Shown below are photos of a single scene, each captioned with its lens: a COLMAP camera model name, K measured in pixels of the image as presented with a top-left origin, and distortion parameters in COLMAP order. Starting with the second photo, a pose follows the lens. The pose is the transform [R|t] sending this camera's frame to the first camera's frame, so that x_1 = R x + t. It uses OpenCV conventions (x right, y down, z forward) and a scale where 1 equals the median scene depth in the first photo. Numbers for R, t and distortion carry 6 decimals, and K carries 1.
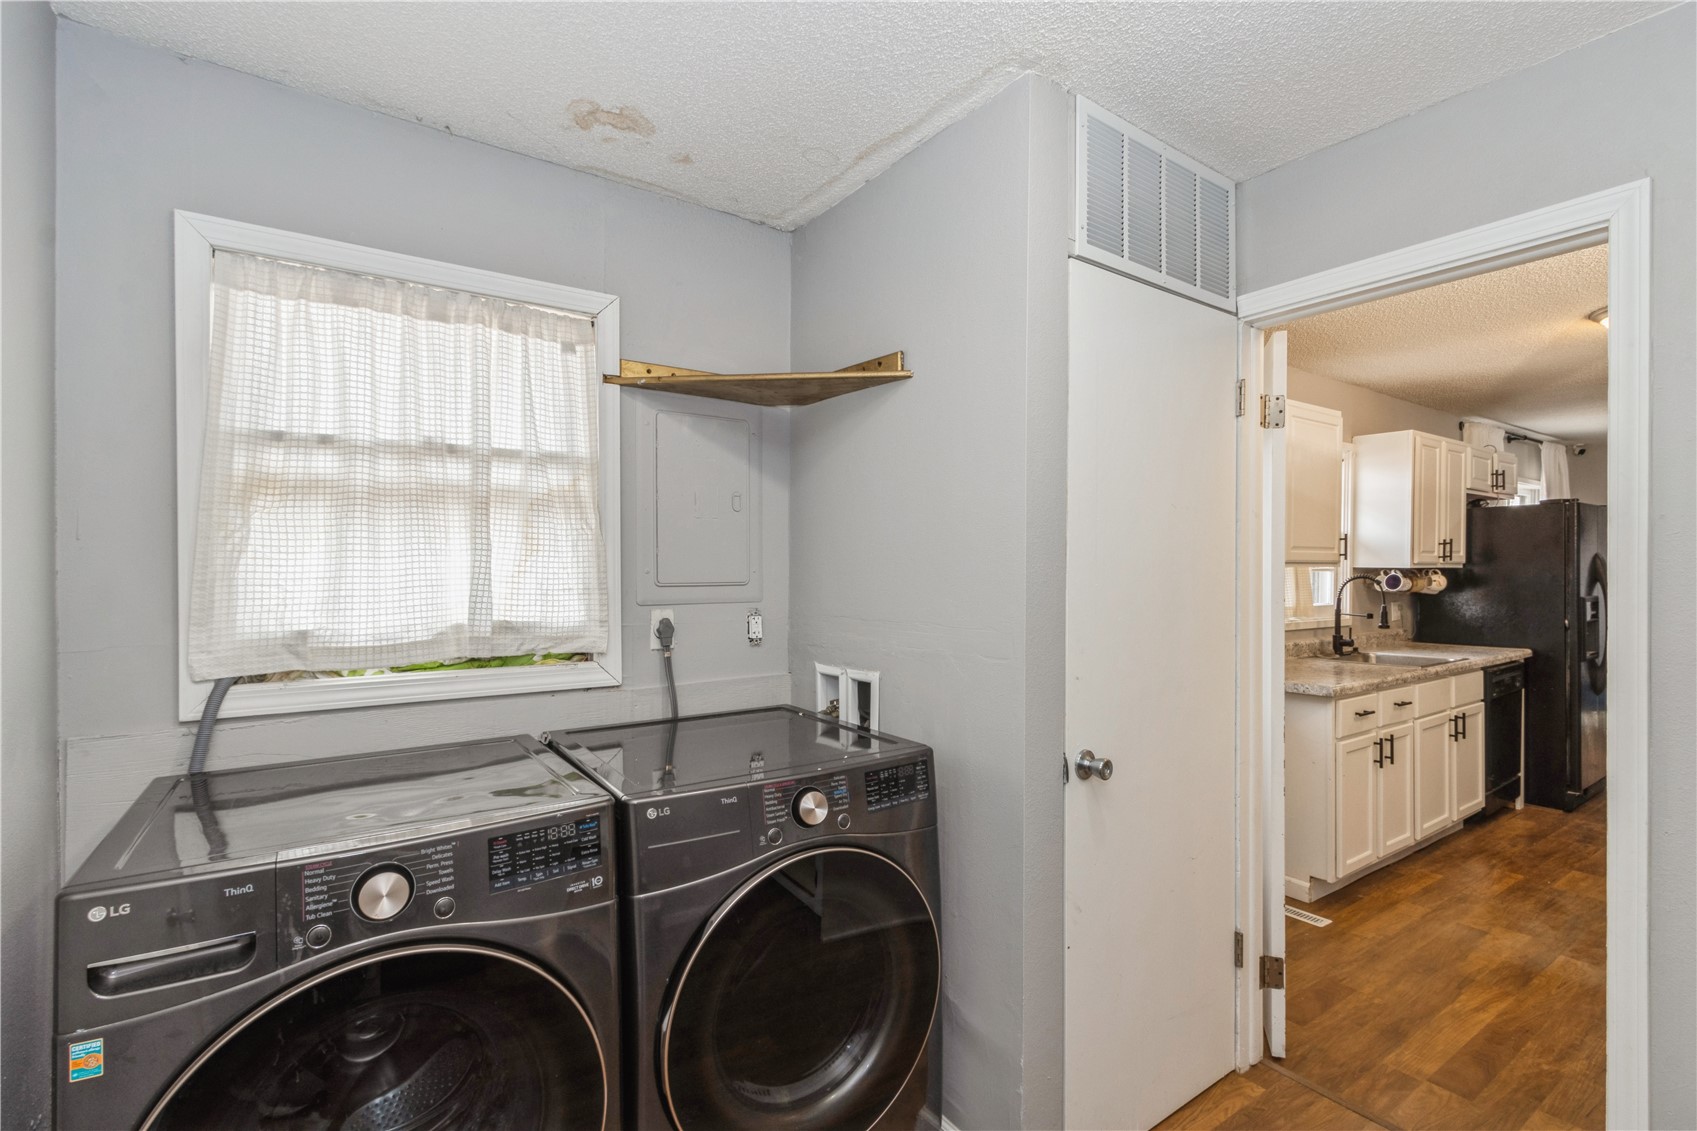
lens RADIAL K [[793.0, 0, 846.8], [0, 793.0, 570.9], [0, 0, 1]] dist [0.006306, -0.001351]
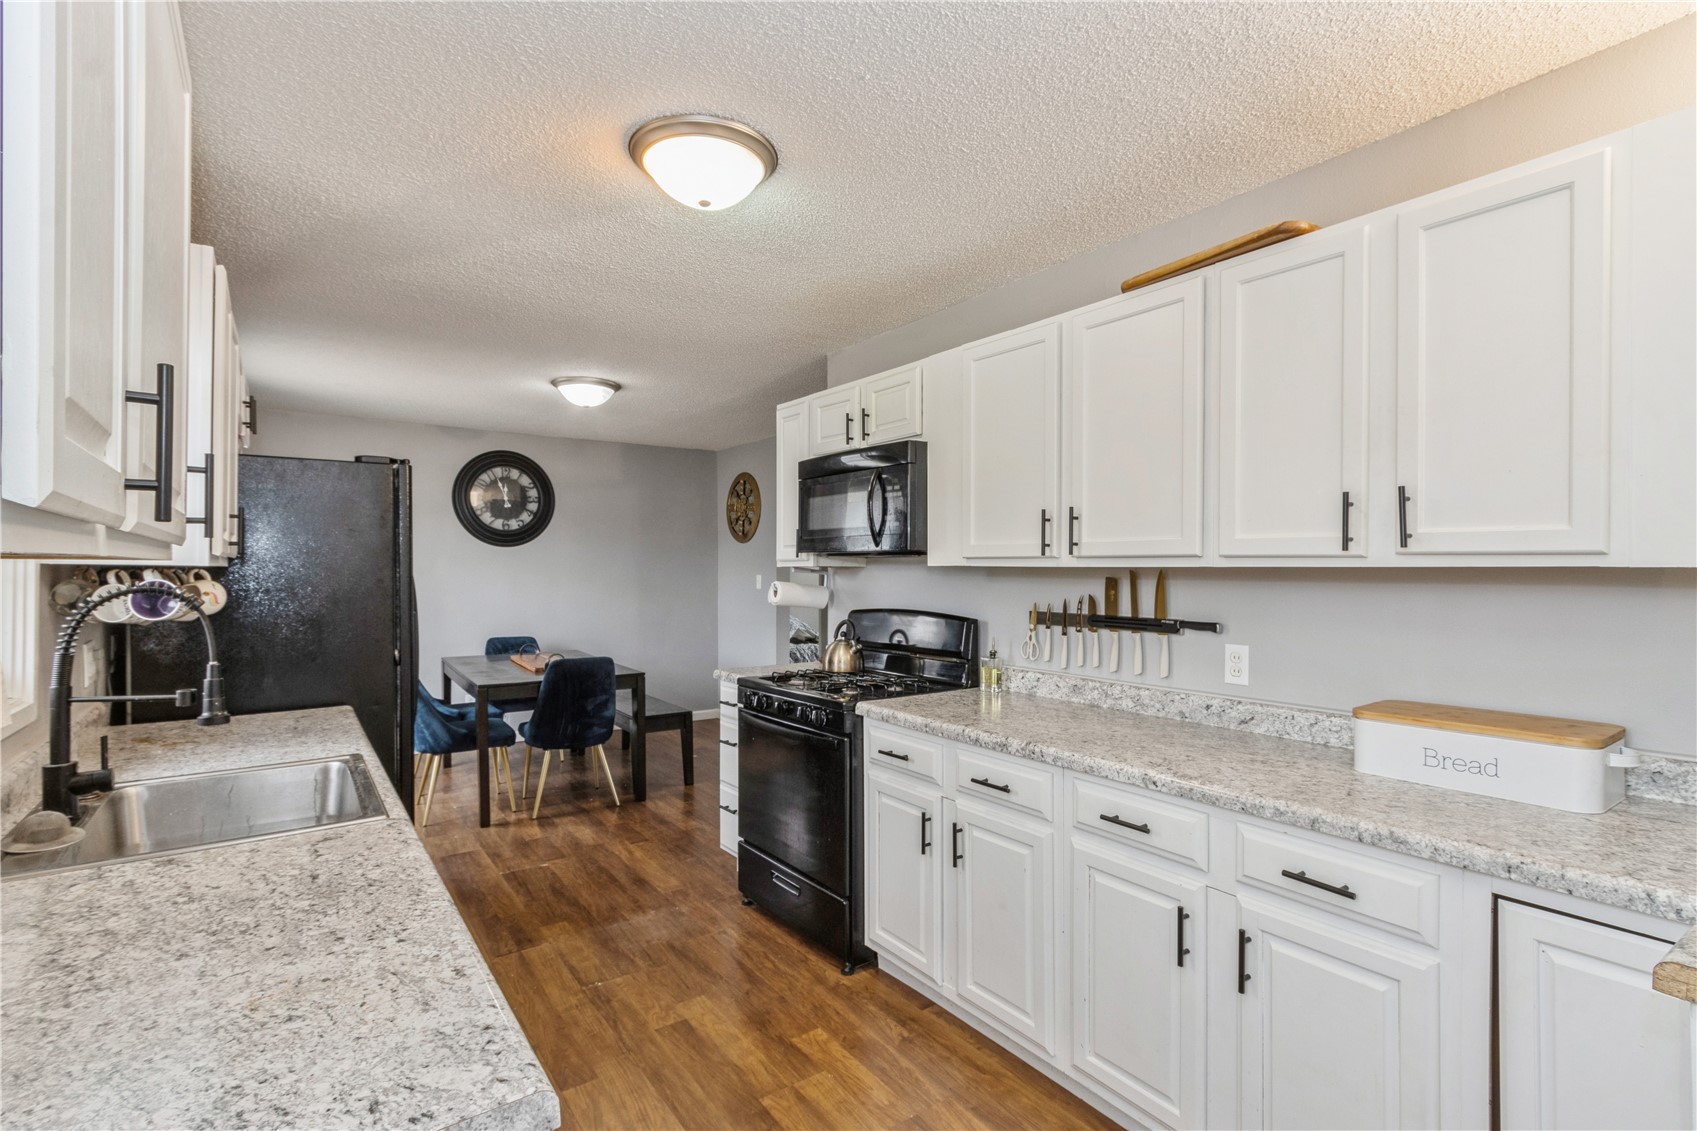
lens RADIAL K [[793.0, 0, 856.4], [0, 793.0, 569.3], [0, 0, 1]] dist [0.006306, -0.001351]
pose [[-0.004846, 0.002927, 0.999984, 0.268652], [0.005083, 0.999983, -0.002902, 0.000868], [-0.999975, 0.005069, -0.004861, 0.633431]]
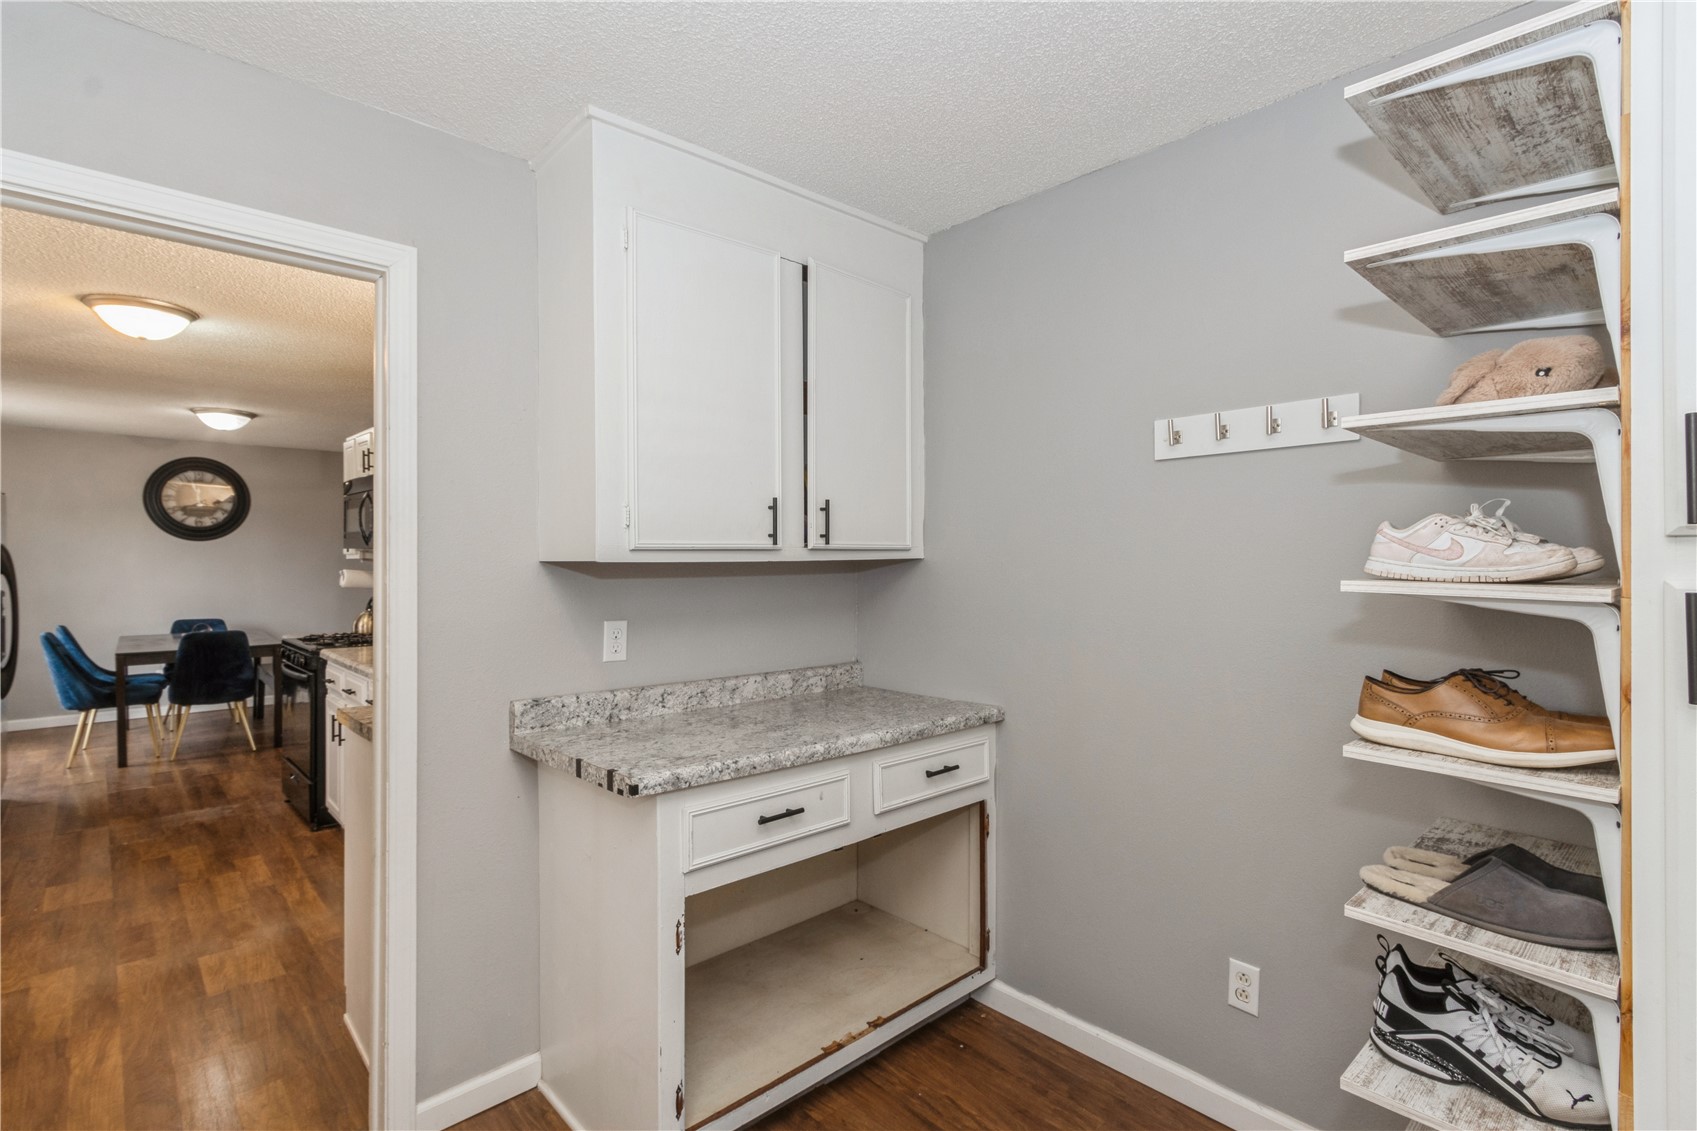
lens RADIAL K [[793.0, 0, 840.1], [0, 793.0, 557.0], [0, 0, 1]] dist [0.006306, -0.001351]
pose [[-0.135358, 0.005539, 0.990781, -0.107019], [0.005599, 0.999973, -0.004826, 0.001673], [-0.990781, 0.004894, -0.135385, 0.168838]]
